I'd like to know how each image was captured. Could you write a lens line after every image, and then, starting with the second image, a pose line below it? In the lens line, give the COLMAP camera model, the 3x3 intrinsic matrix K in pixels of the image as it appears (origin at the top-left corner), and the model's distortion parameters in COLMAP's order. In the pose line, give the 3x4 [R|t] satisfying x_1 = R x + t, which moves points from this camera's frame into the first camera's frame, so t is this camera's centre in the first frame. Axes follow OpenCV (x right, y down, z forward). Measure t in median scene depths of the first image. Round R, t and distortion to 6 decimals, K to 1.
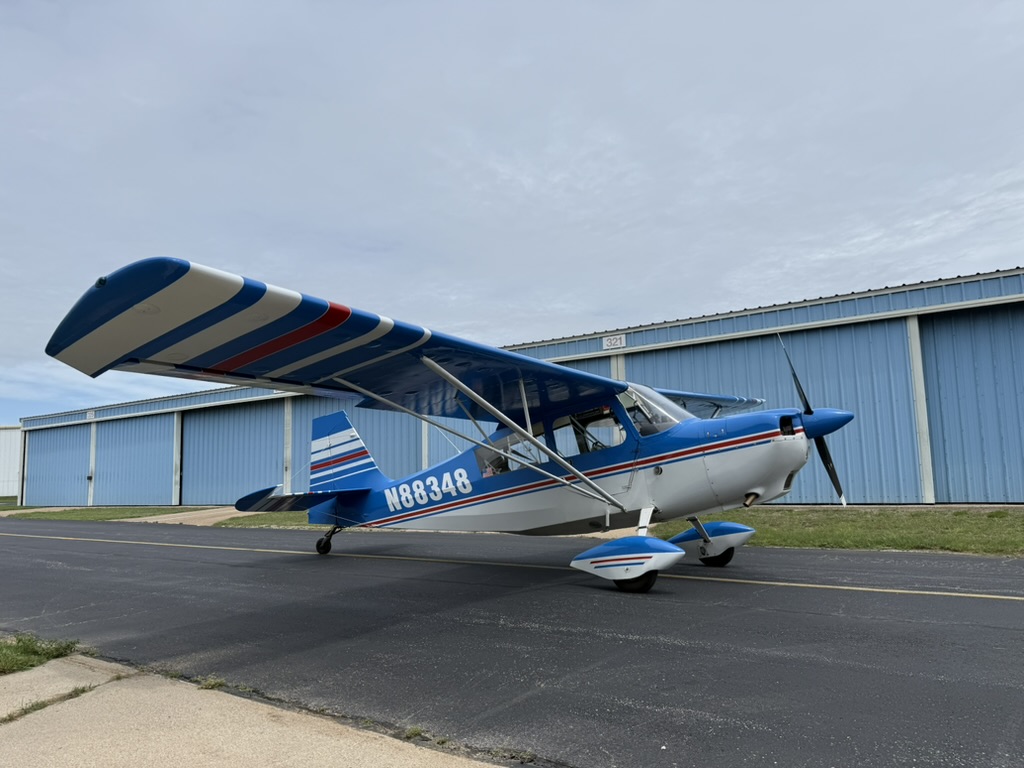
lens RADIAL K [[727.4, 0, 505.7], [0, 727.4, 394.9], [0, 0, 1]] dist [0.048197, -0.063545]
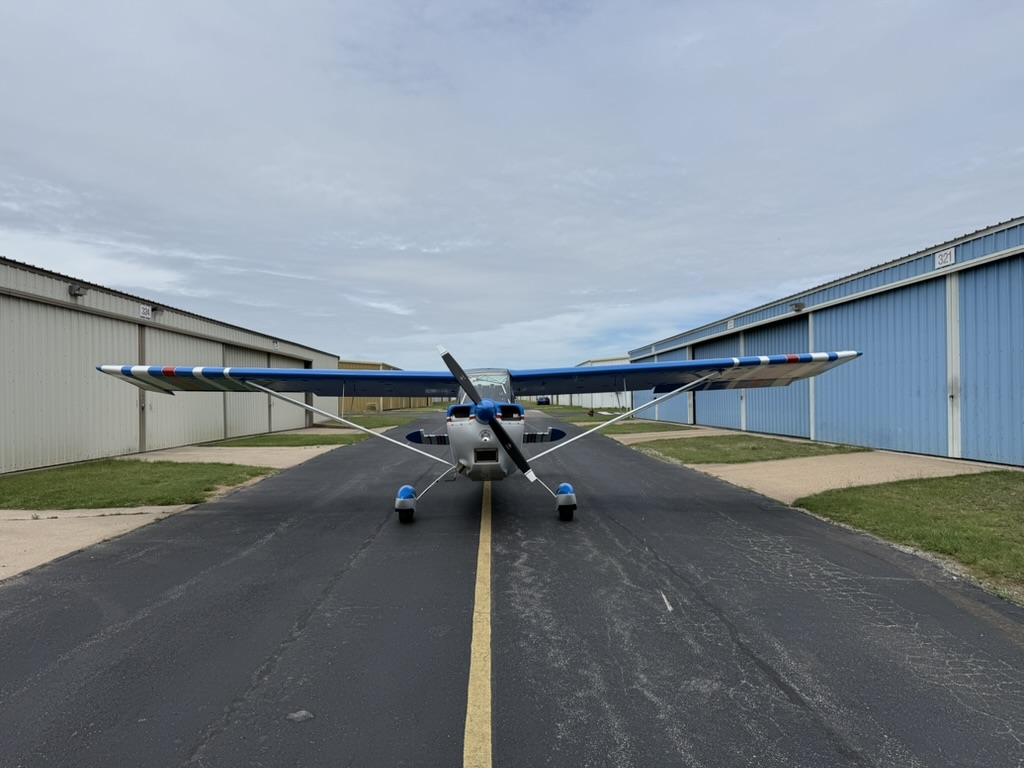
lens RADIAL K [[727.4, 0, 514.9], [0, 727.4, 377.9], [0, 0, 1]] dist [0.048197, -0.063545]
pose [[0.566279, -0.005327, -0.824197, 0.961699], [0.091680, 0.994181, 0.056565, -0.053329], [0.819099, -0.107594, 0.563472, 0.236799]]
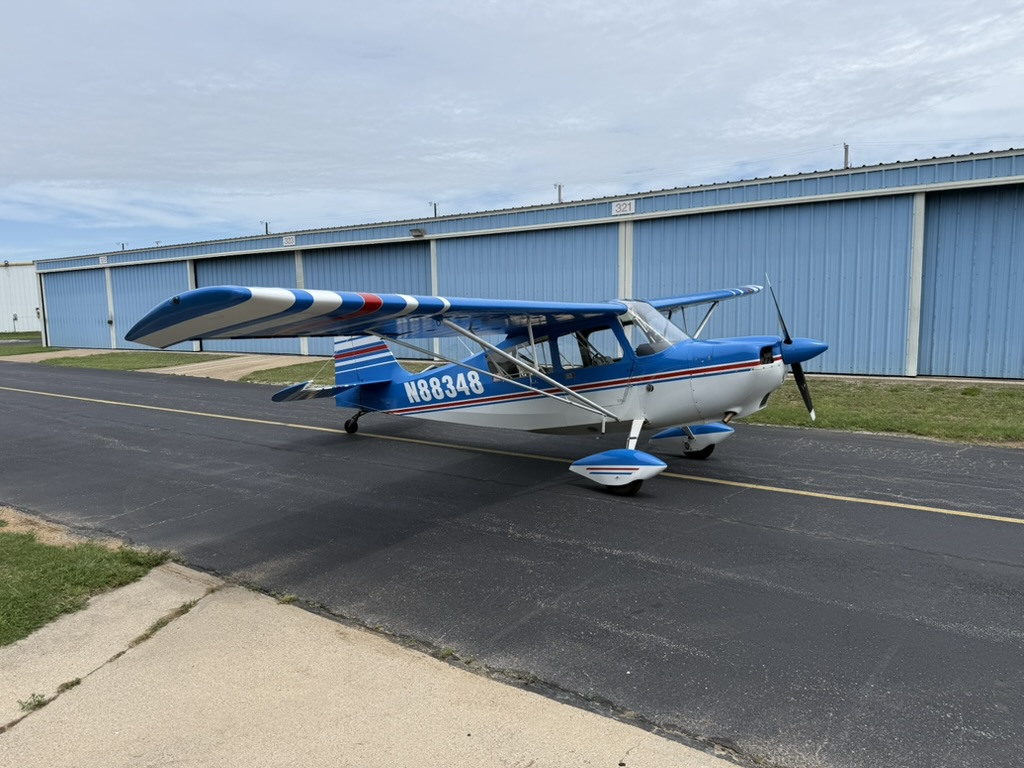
lens RADIAL K [[727.4, 0, 506.3], [0, 727.4, 393.9], [0, 0, 1]] dist [0.048197, -0.063545]
pose [[0.999941, 0.006978, -0.008276, -0.002412], [-0.004836, 0.971927, 0.235232, -0.103224], [0.009685, -0.235179, 0.971904, -0.065341]]
